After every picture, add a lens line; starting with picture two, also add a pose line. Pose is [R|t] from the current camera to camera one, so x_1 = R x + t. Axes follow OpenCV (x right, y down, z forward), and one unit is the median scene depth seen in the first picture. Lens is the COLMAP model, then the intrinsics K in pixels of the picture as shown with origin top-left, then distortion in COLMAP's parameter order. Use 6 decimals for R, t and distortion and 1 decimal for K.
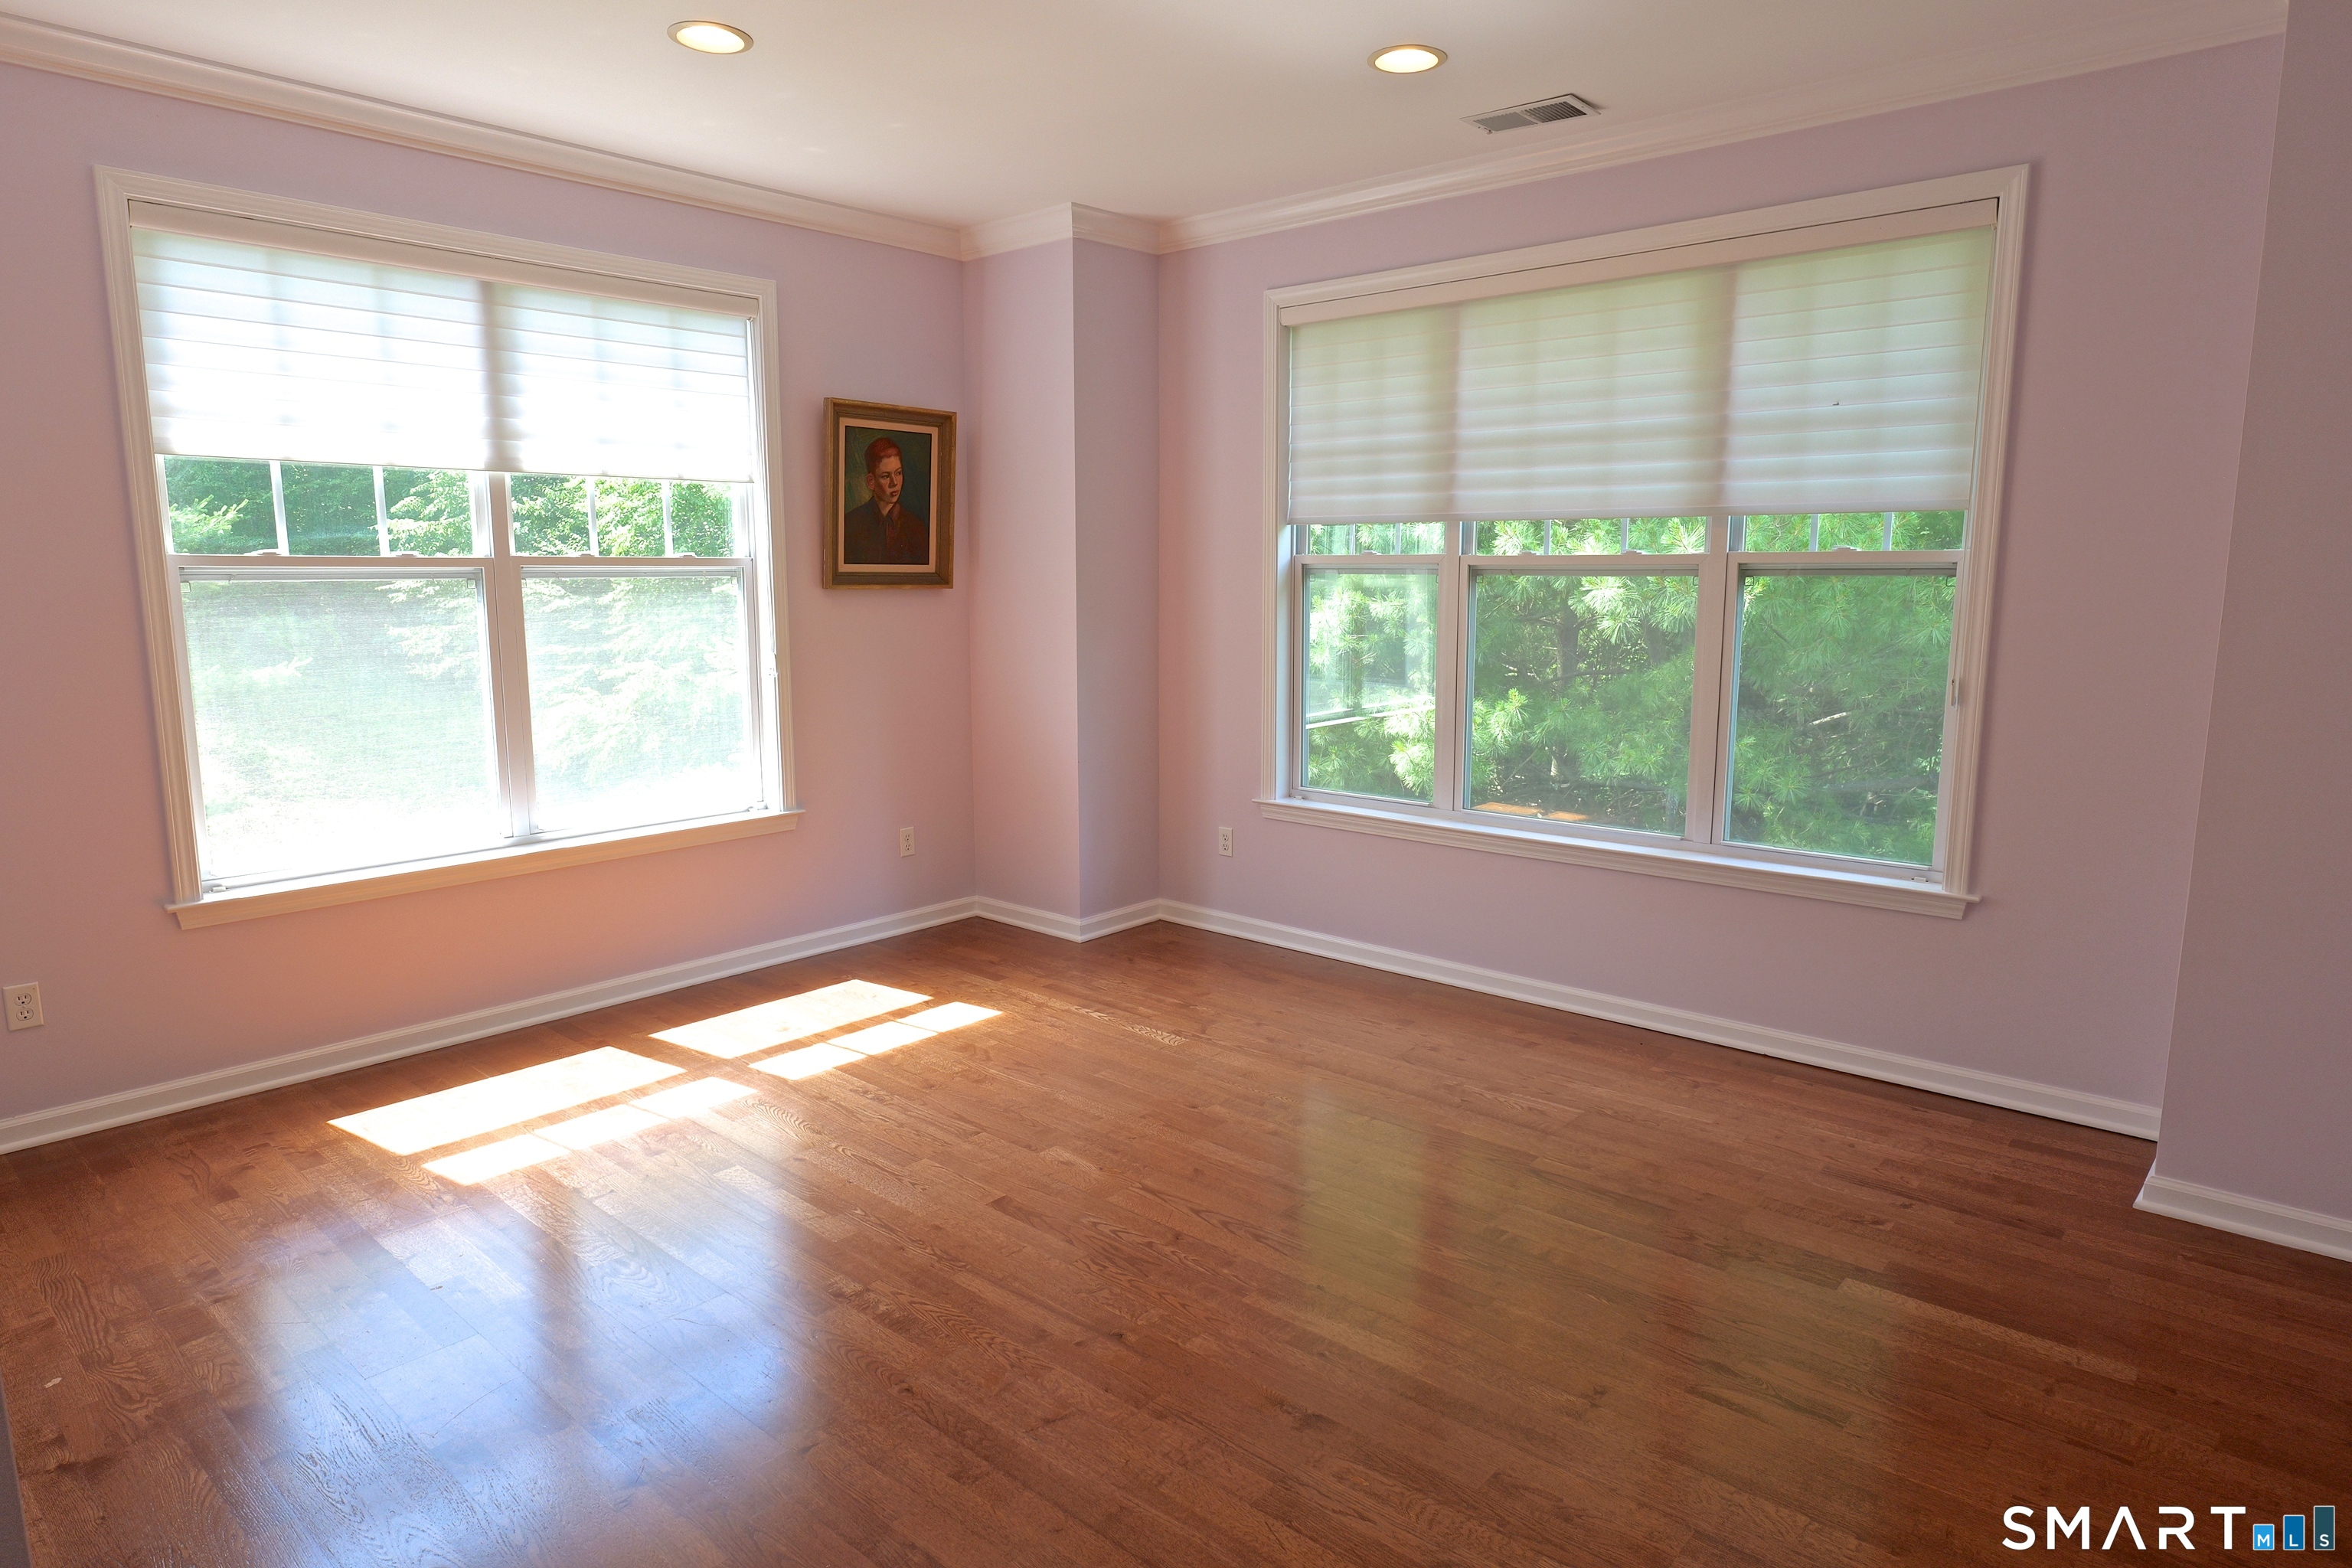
lens RADIAL K [[1354.1, 0, 1188.2], [0, 1354.1, 784.1], [0, 0, 1]] dist [-0.039986, 0.006694]
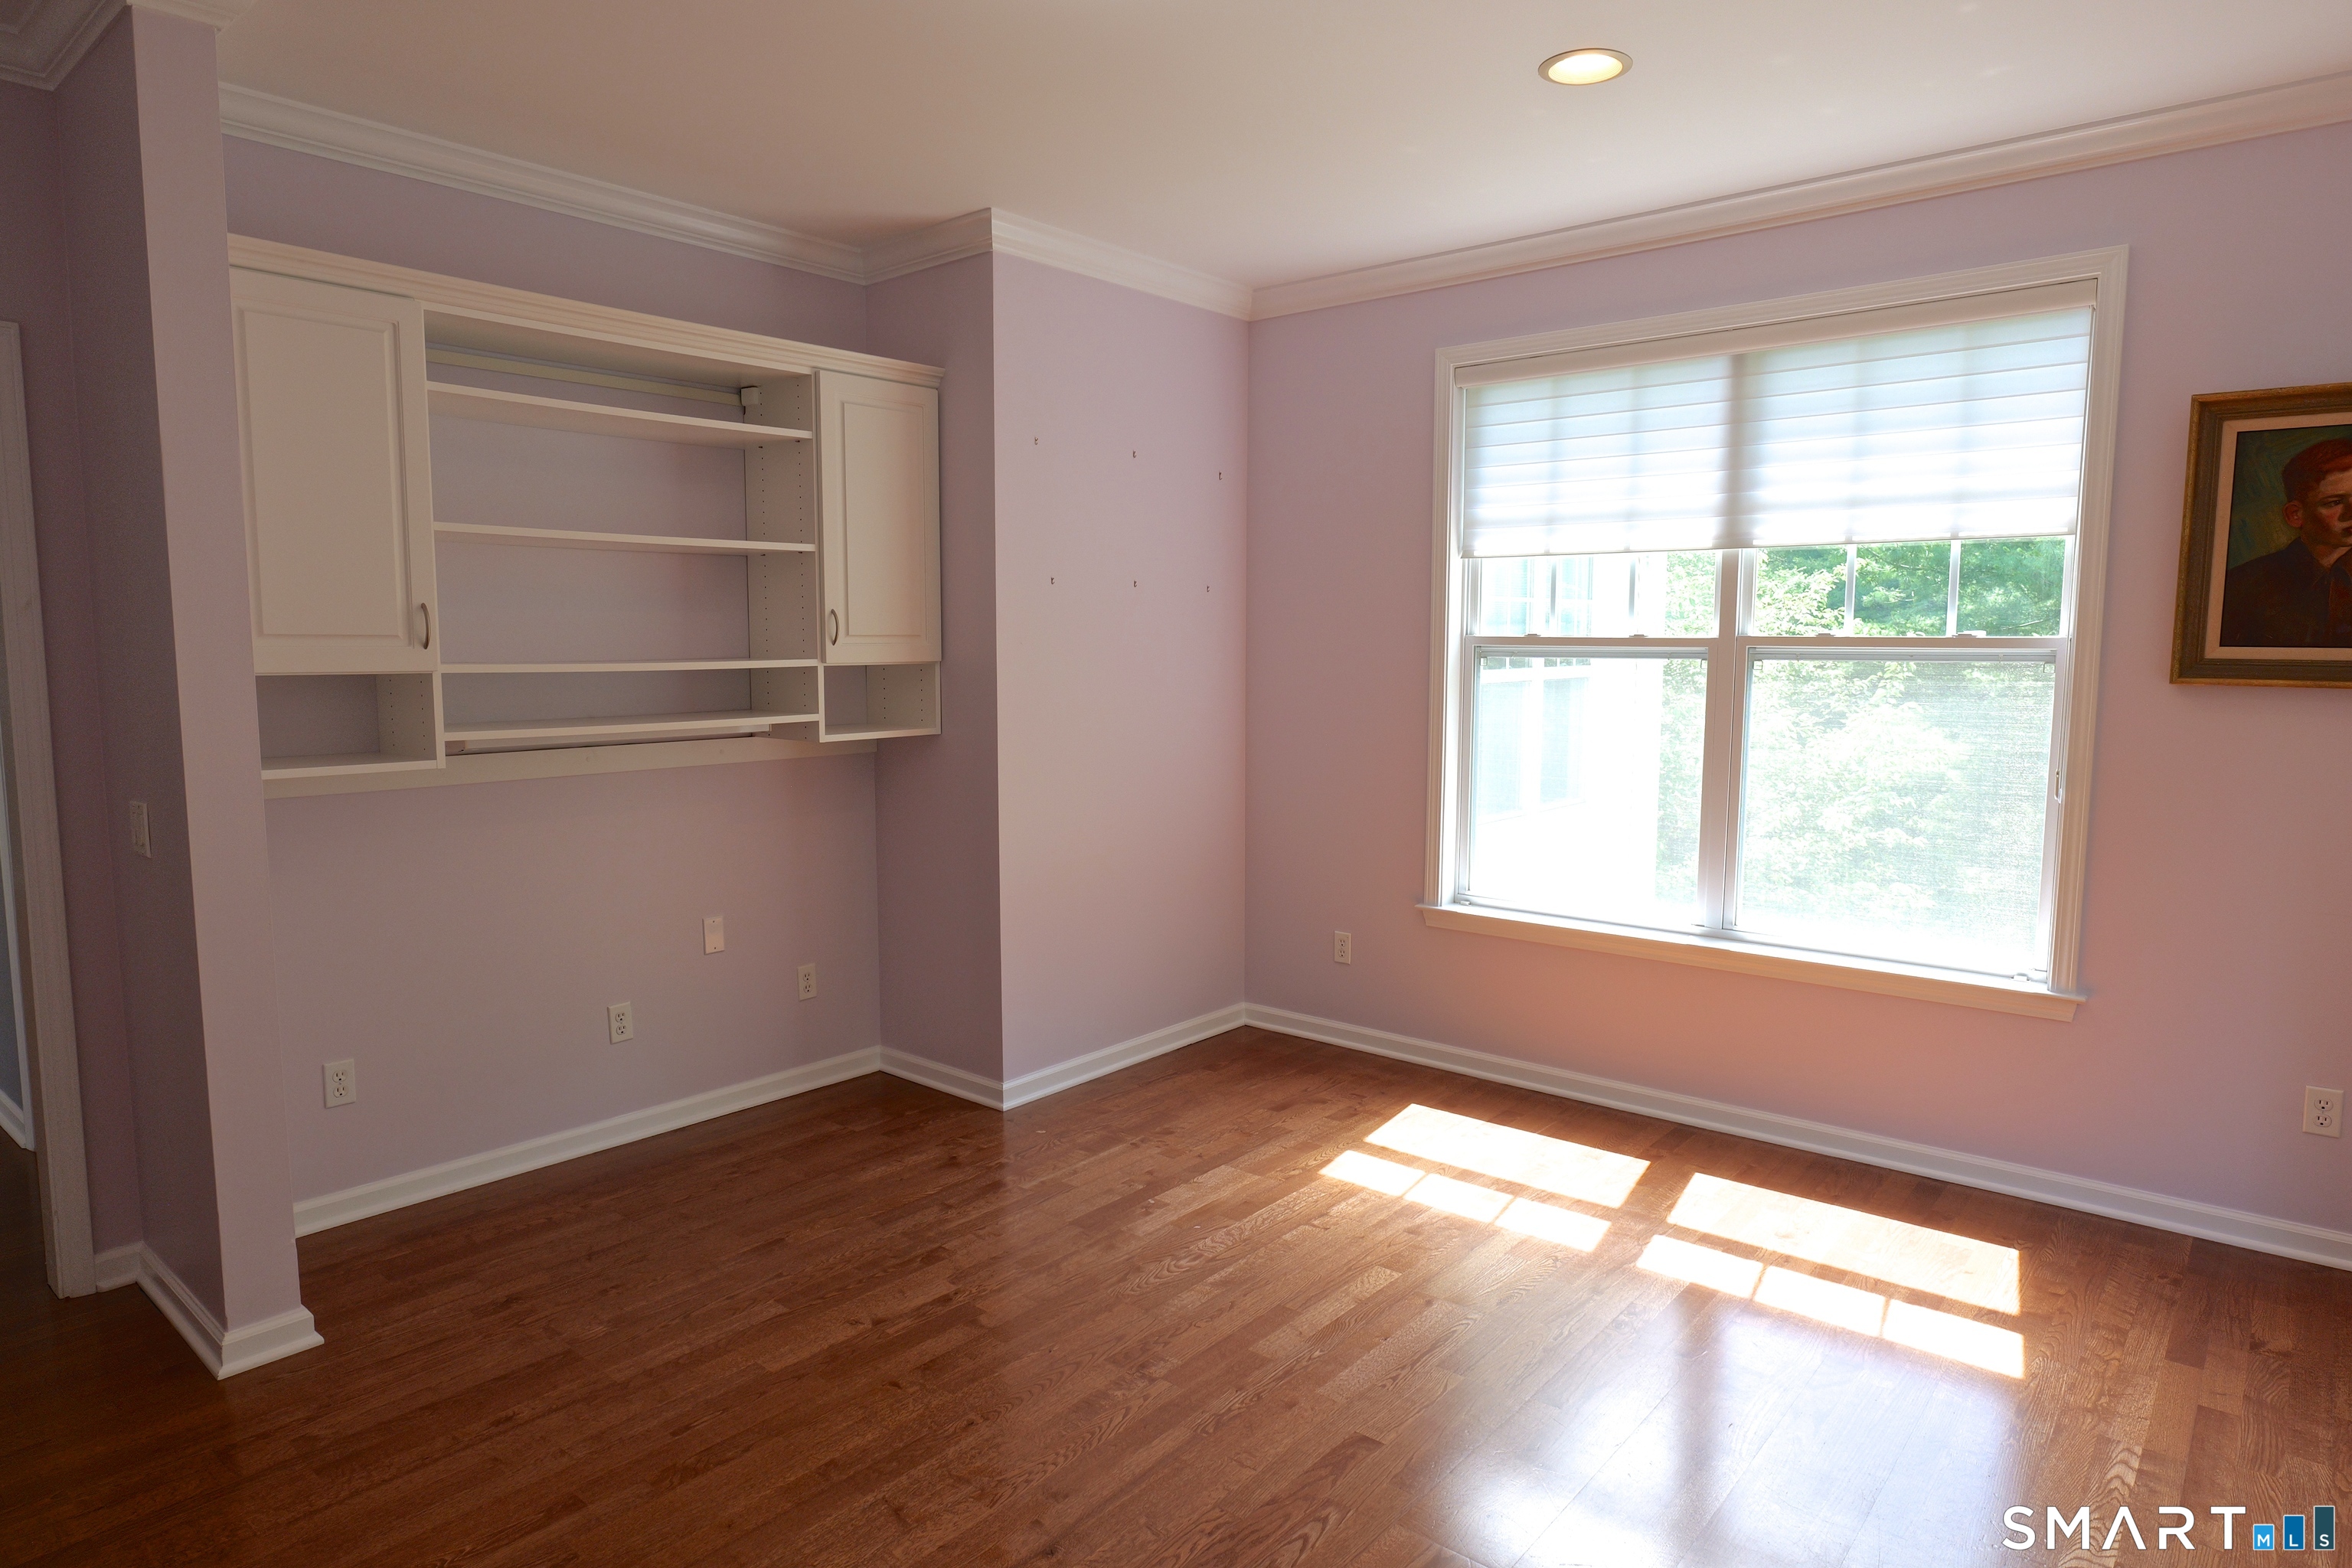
lens RADIAL K [[1354.1, 0, 1175.9], [0, 1354.1, 779.9], [0, 0, 1]] dist [-0.039986, 0.006694]
pose [[0.004093, 0.098185, -0.995160, 0.466030], [-0.156265, 0.983005, 0.096343, -0.102481], [0.987707, 0.155114, 0.019366, 0.620999]]
